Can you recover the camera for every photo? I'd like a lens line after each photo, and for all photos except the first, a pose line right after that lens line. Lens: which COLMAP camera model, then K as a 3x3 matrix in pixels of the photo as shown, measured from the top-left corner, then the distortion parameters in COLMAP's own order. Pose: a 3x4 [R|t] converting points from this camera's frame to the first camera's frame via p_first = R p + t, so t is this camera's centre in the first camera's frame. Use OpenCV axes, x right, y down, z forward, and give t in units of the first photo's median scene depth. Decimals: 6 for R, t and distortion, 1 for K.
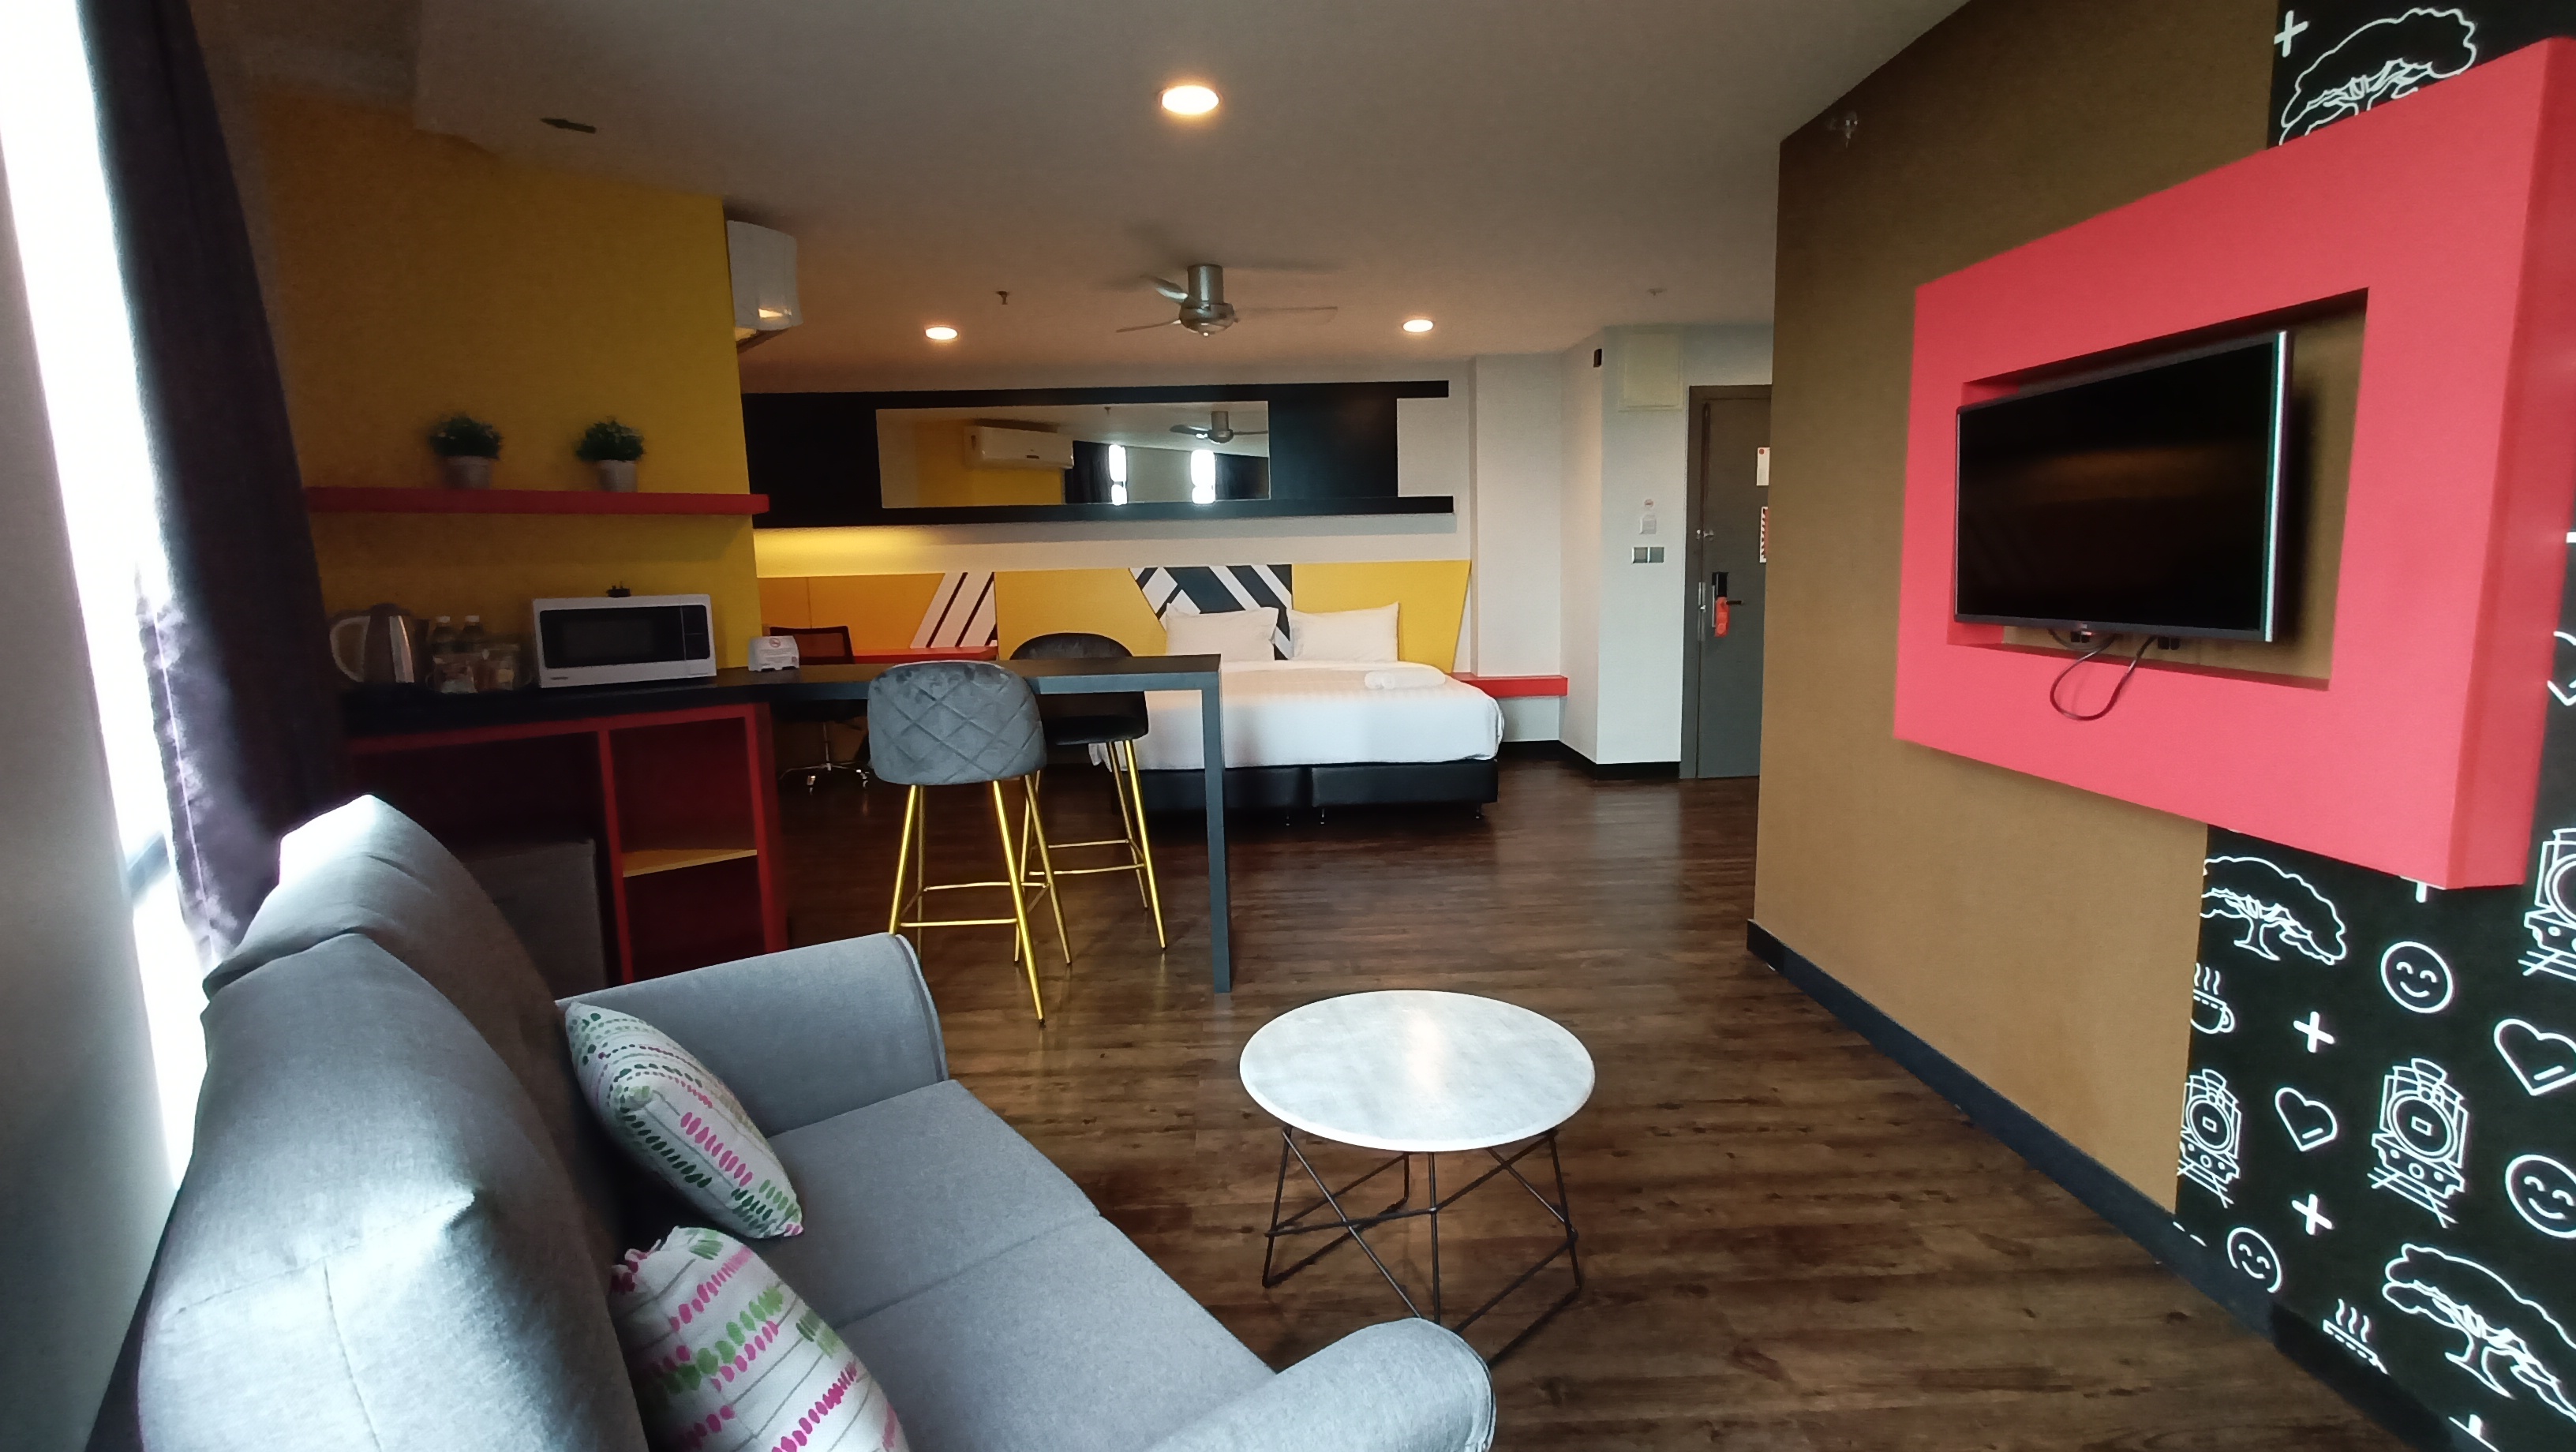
lens RADIAL K [[1141.1, 0, 1288.0], [0, 1141.1, 726.0], [0, 0, 1]] dist [-0.000105, 0.000214]
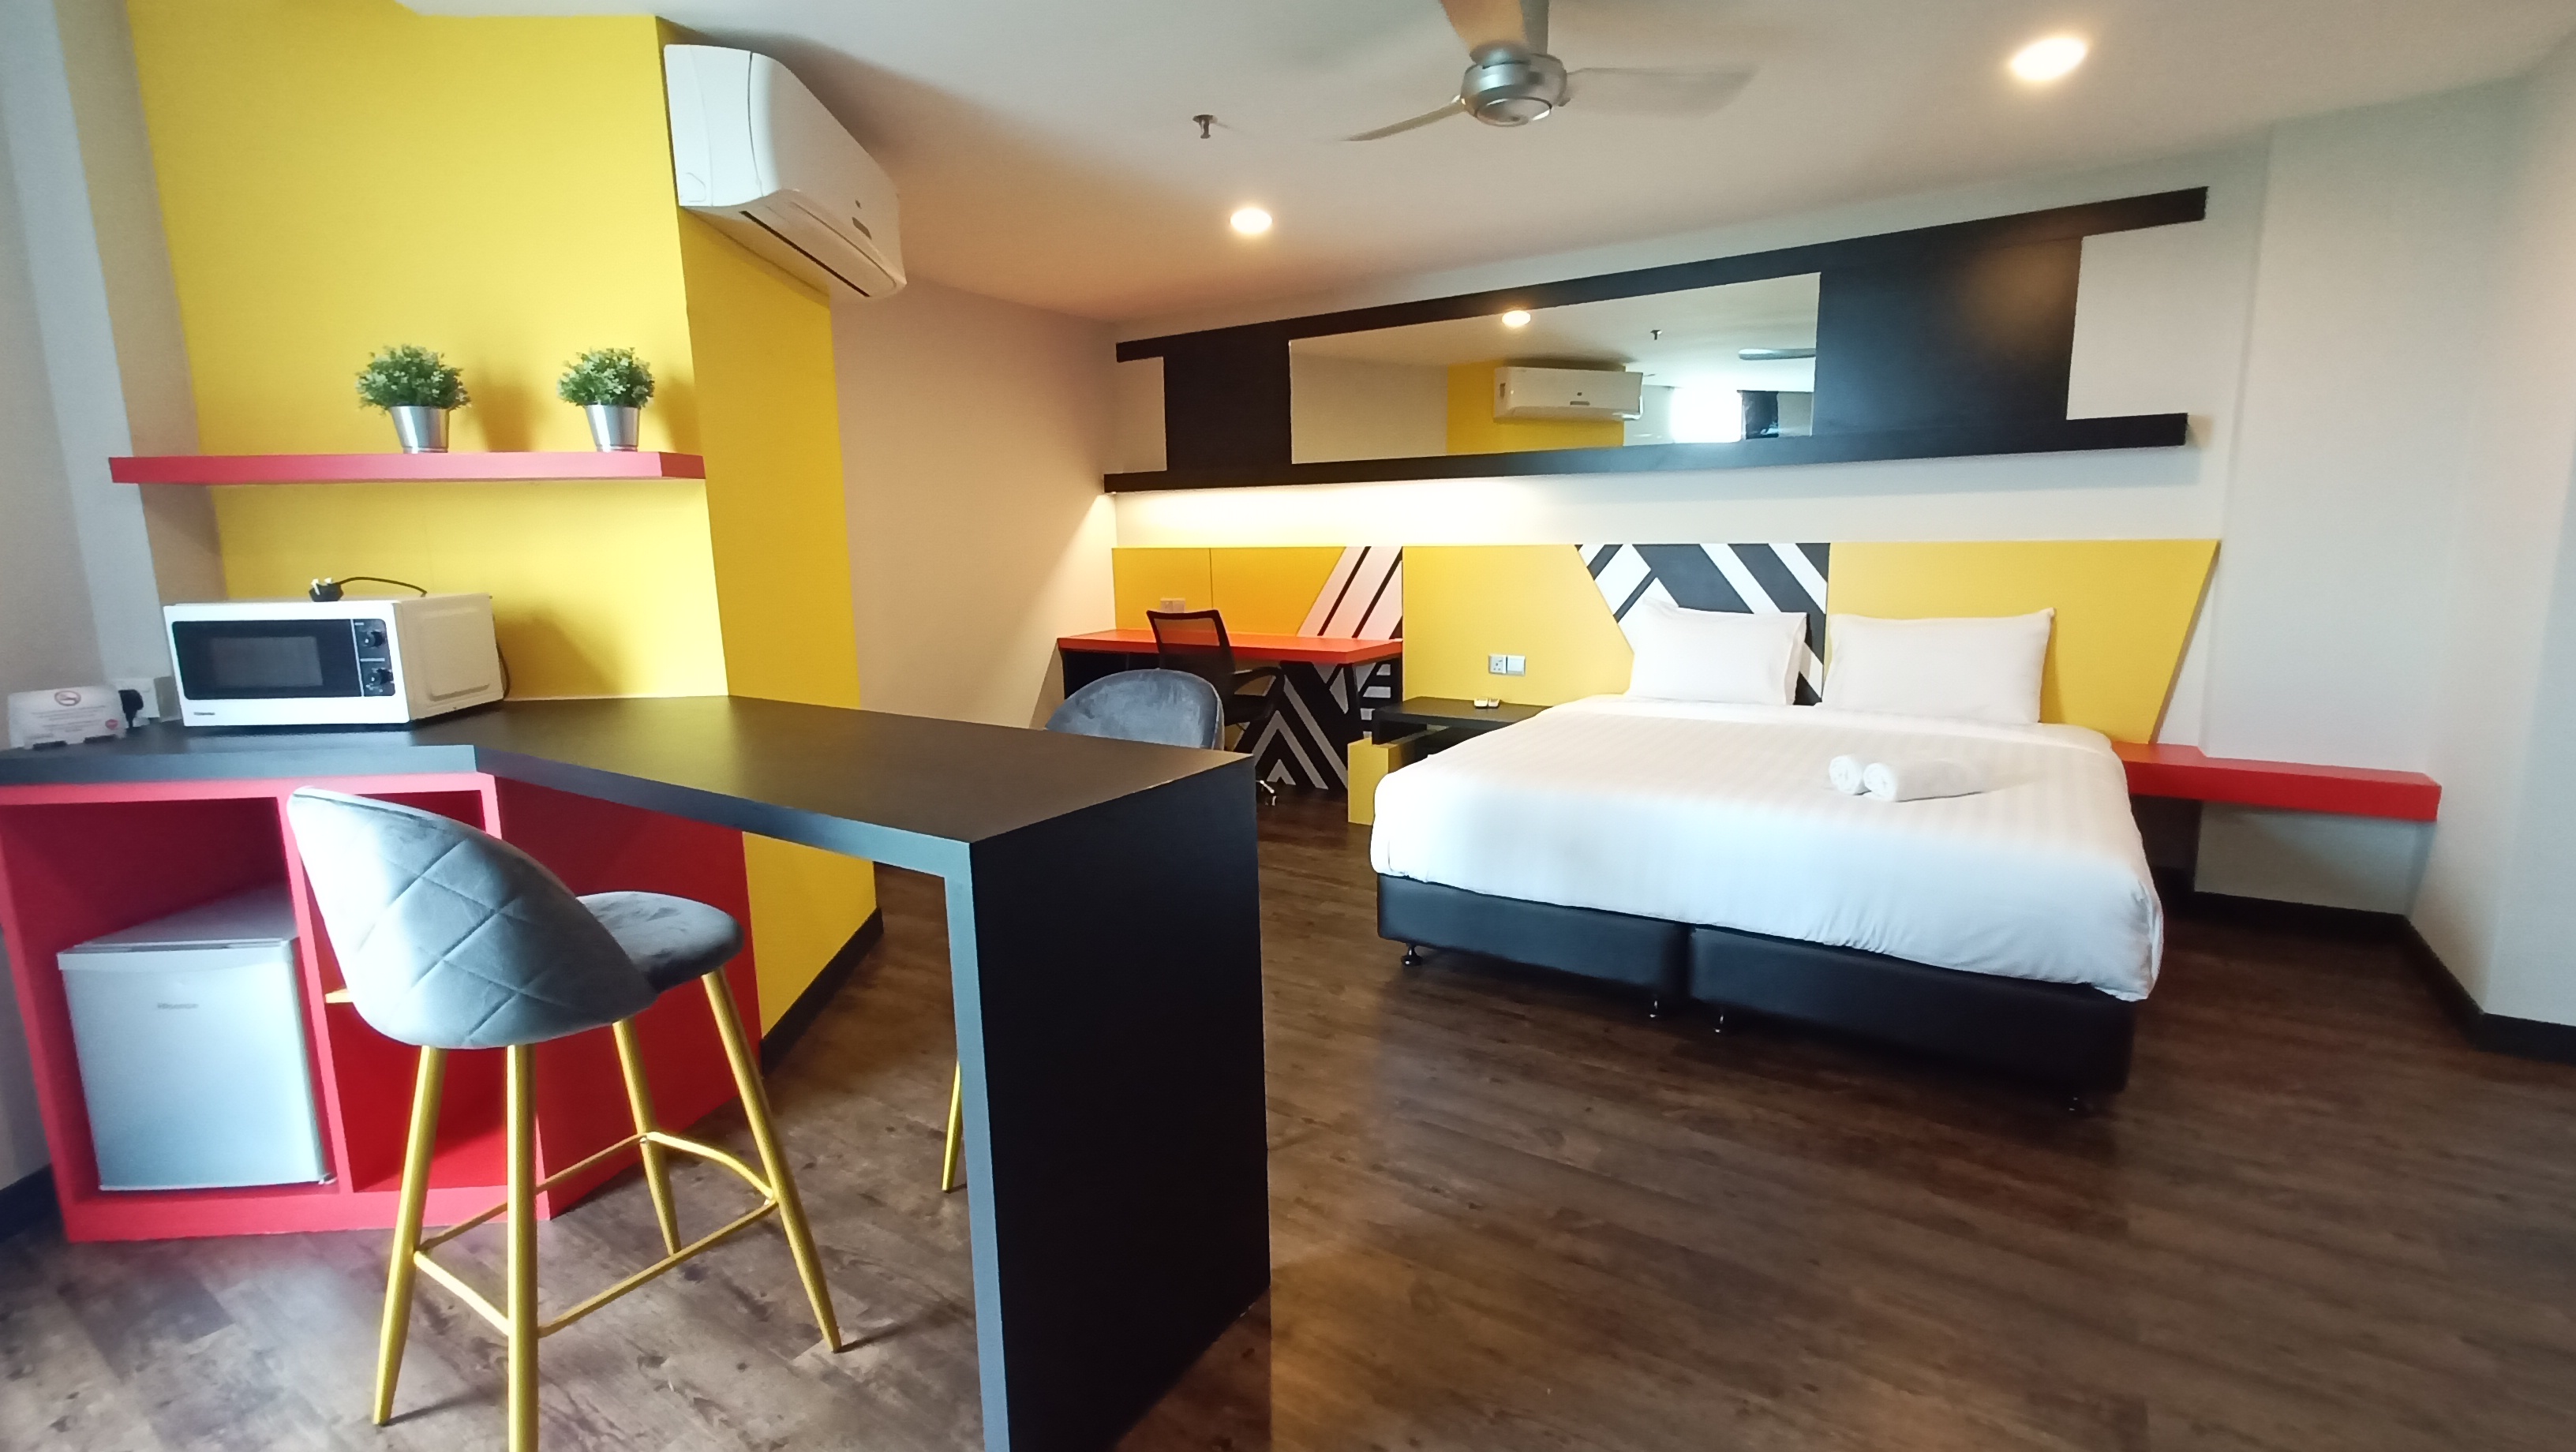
lens RADIAL K [[1141.1, 0, 1288.0], [0, 1141.1, 726.0], [0, 0, 1]] dist [-0.000105, 0.000214]
pose [[0.805056, 0.109835, -0.582941, 0.131126], [-0.088904, 0.993950, 0.064496, -0.057728], [0.586498, -0.000097, 0.809950, 0.337919]]
